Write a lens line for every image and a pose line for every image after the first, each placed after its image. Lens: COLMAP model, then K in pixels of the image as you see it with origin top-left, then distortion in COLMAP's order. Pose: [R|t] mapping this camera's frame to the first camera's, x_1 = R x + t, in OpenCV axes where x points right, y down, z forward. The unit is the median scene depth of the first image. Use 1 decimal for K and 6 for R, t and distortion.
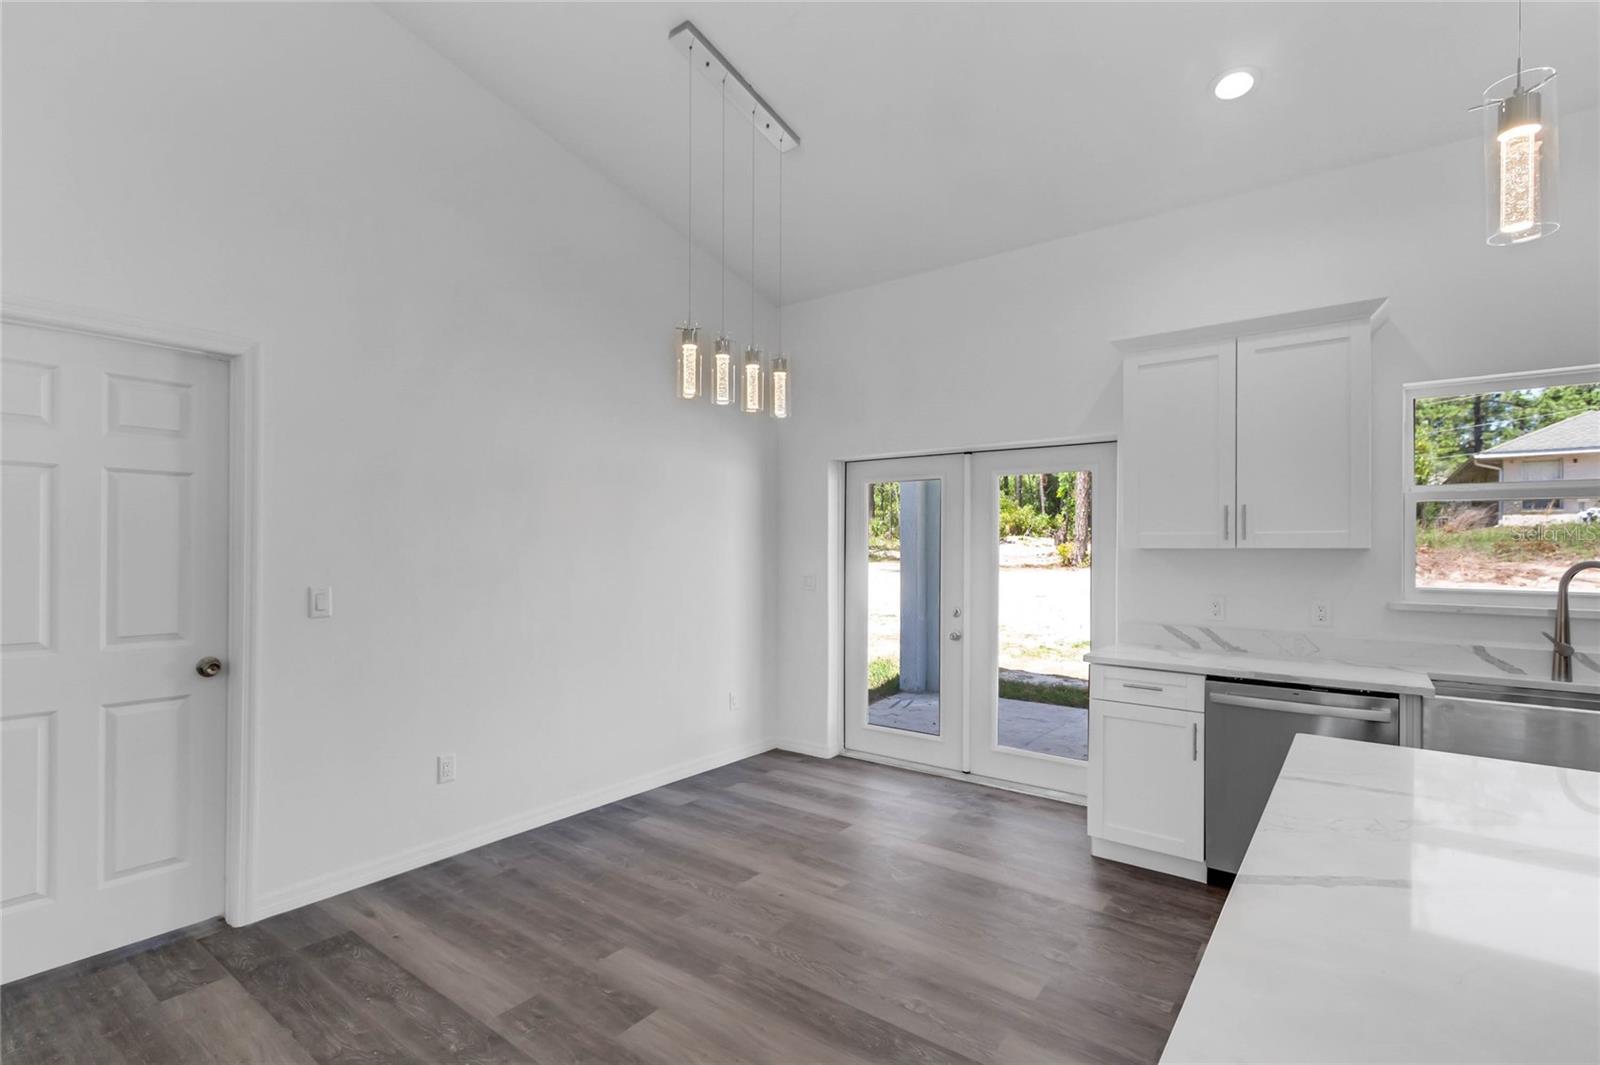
lens RADIAL K [[755.4, 0, 781.2], [0, 755.4, 548.7], [0, 0, 1]] dist [0.002938, 0.000143]
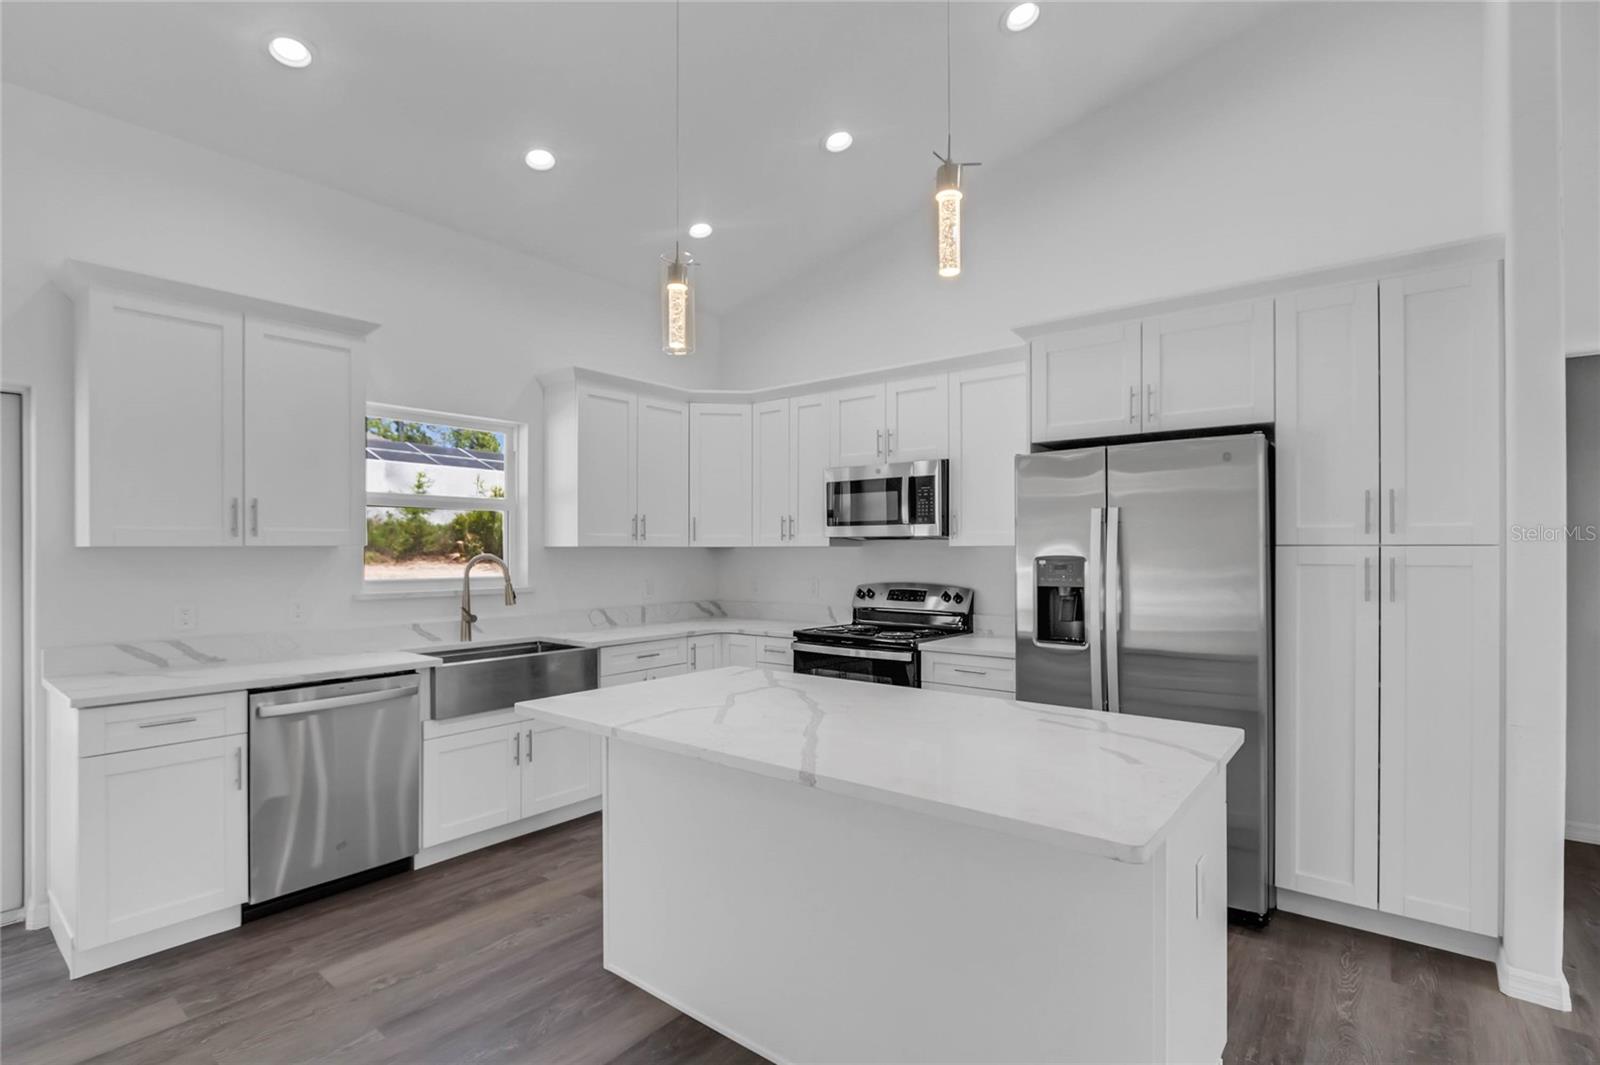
lens RADIAL K [[750.0, 0, 786.3], [0, 750.0, 546.4], [0, 0, 1]] dist [-0.008364, -0.000353]
pose [[0.023056, -0.002617, 0.999731, -0.304159], [0.001844, 0.999995, 0.002575, -0.001314], [-0.999732, 0.001784, 0.023061, 0.359274]]
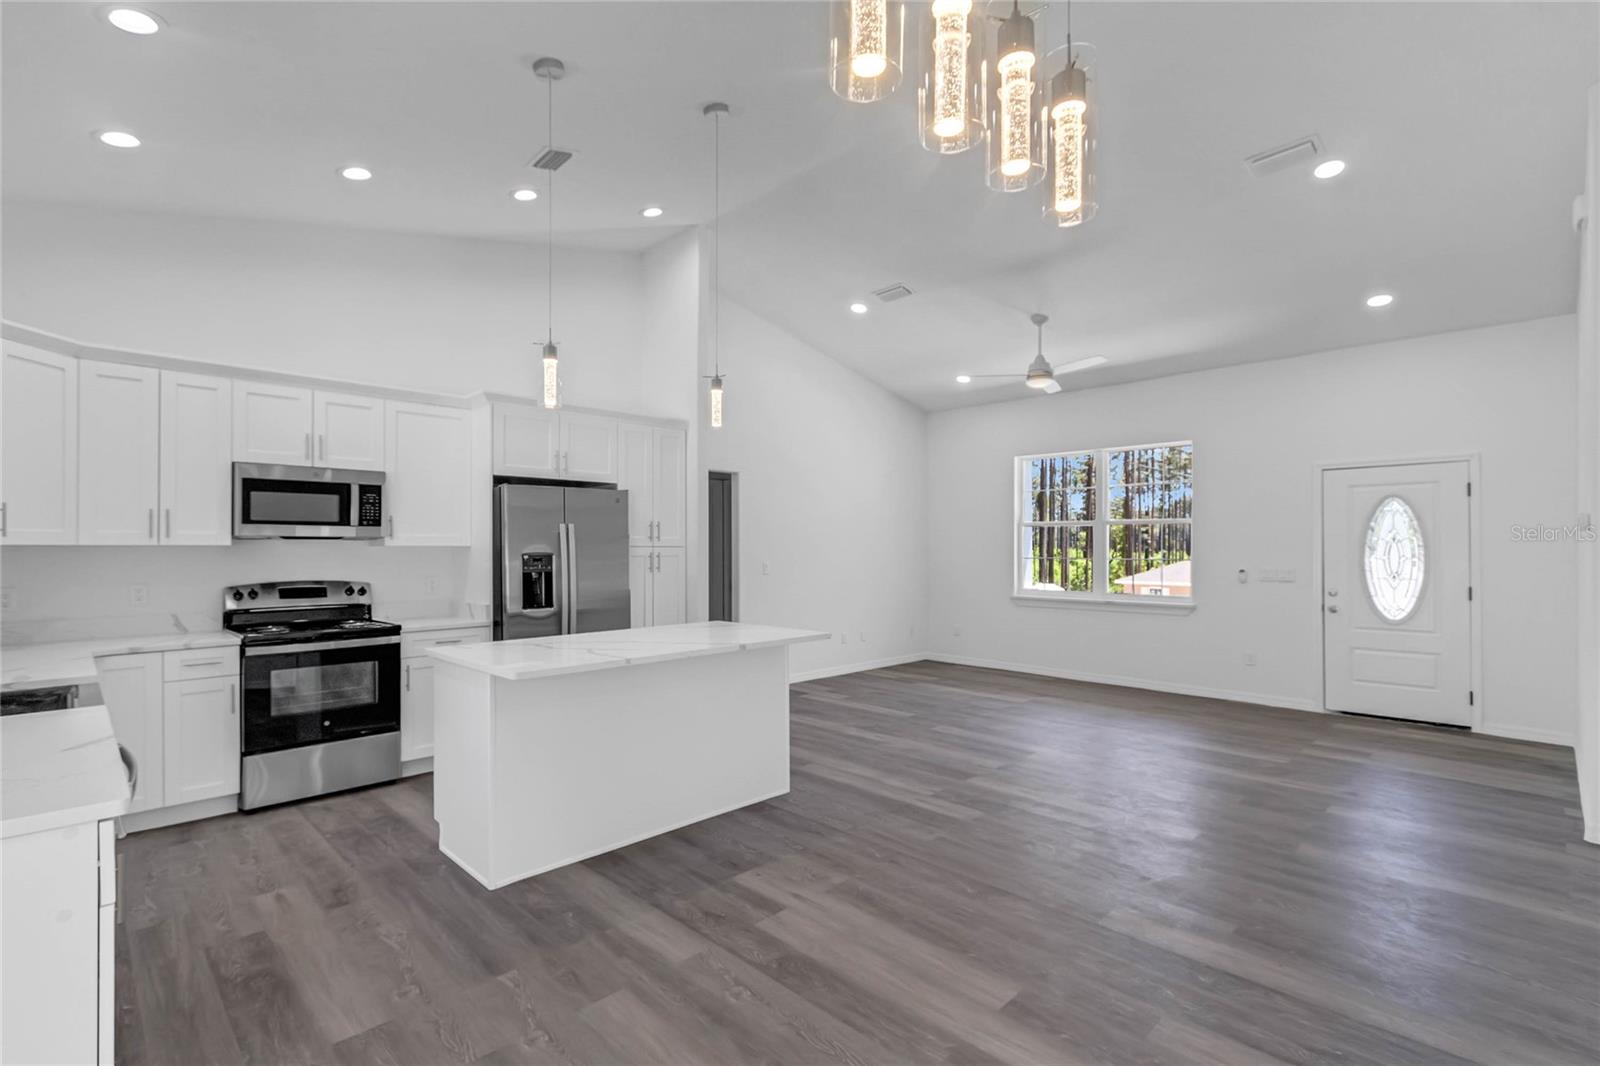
lens RADIAL K [[735.2, 0, 783.0], [0, 735.2, 545.5], [0, 0, 1]] dist [0.001758, 0.000381]
pose [[-0.989952, -0.004335, 0.141335, -0.012821], [-0.004782, 0.999985, -0.002821, 0.001573], [-0.141320, -0.003469, -0.989958, 1.504511]]
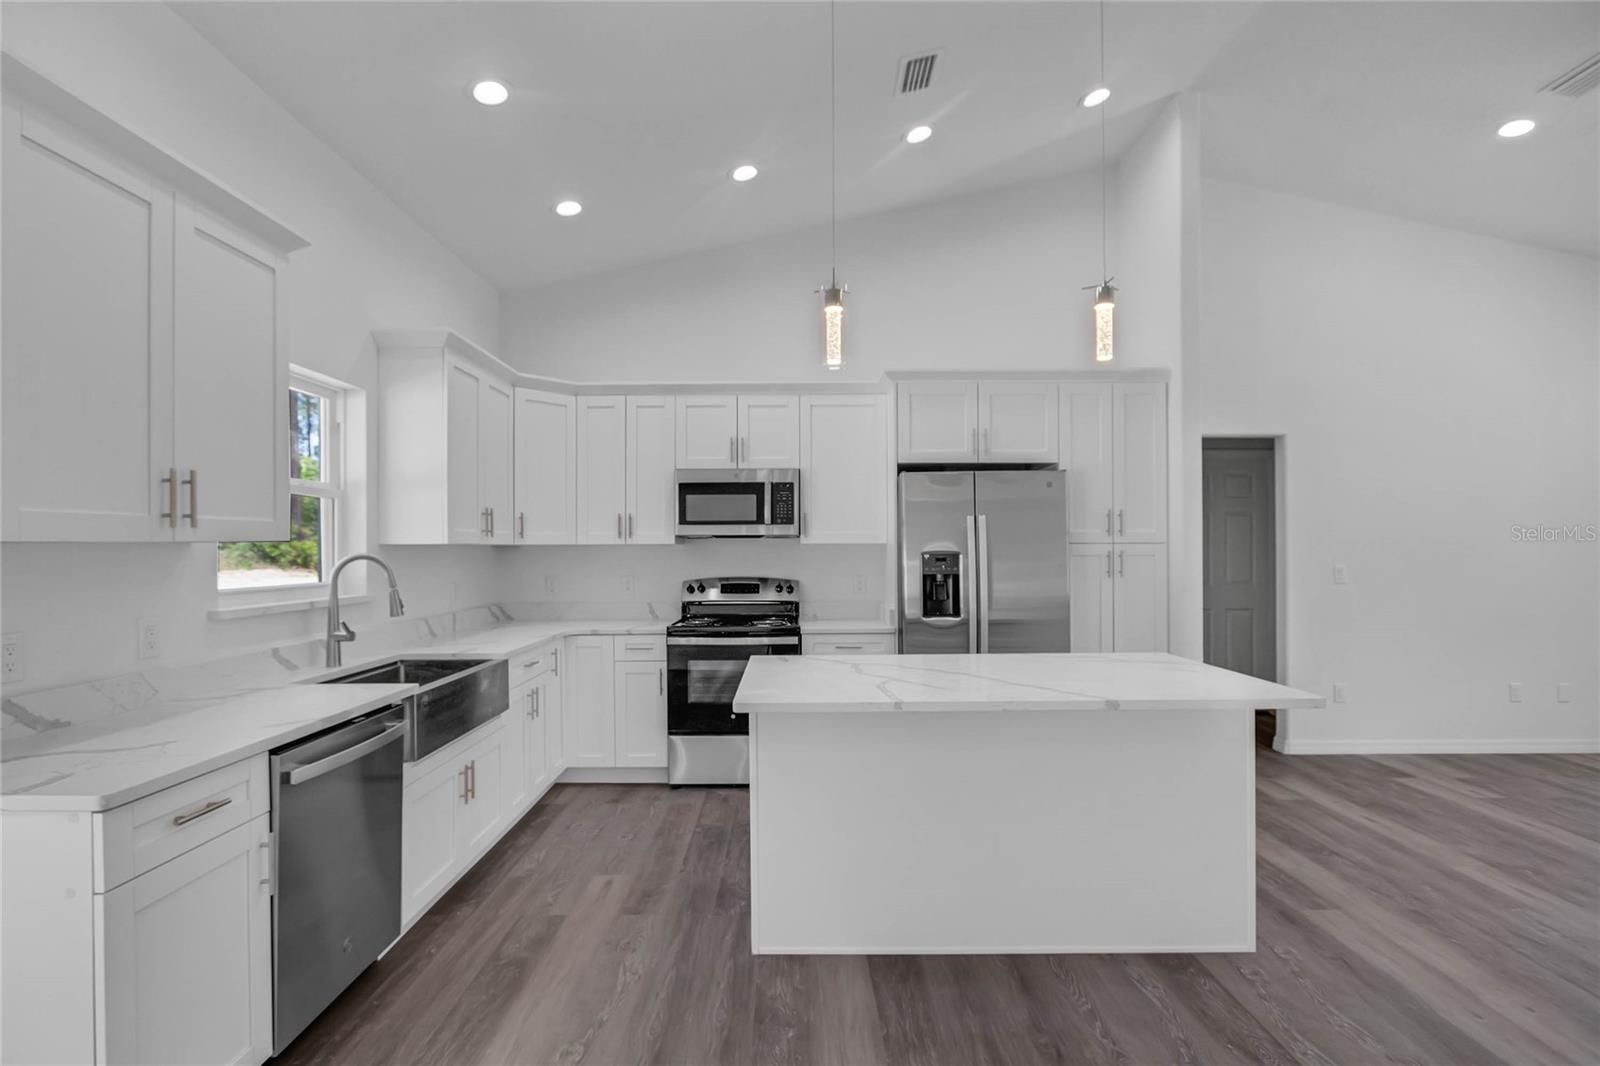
lens RADIAL K [[741.2, 0, 782.1], [0, 741.2, 546.0], [0, 0, 1]] dist [-0.012478, 0.000092]
pose [[-0.603405, -0.002641, 0.797431, -0.167957], [0.000239, 0.999994, 0.003493, 0.001047], [-0.797435, 0.002298, -0.603400, 1.054068]]
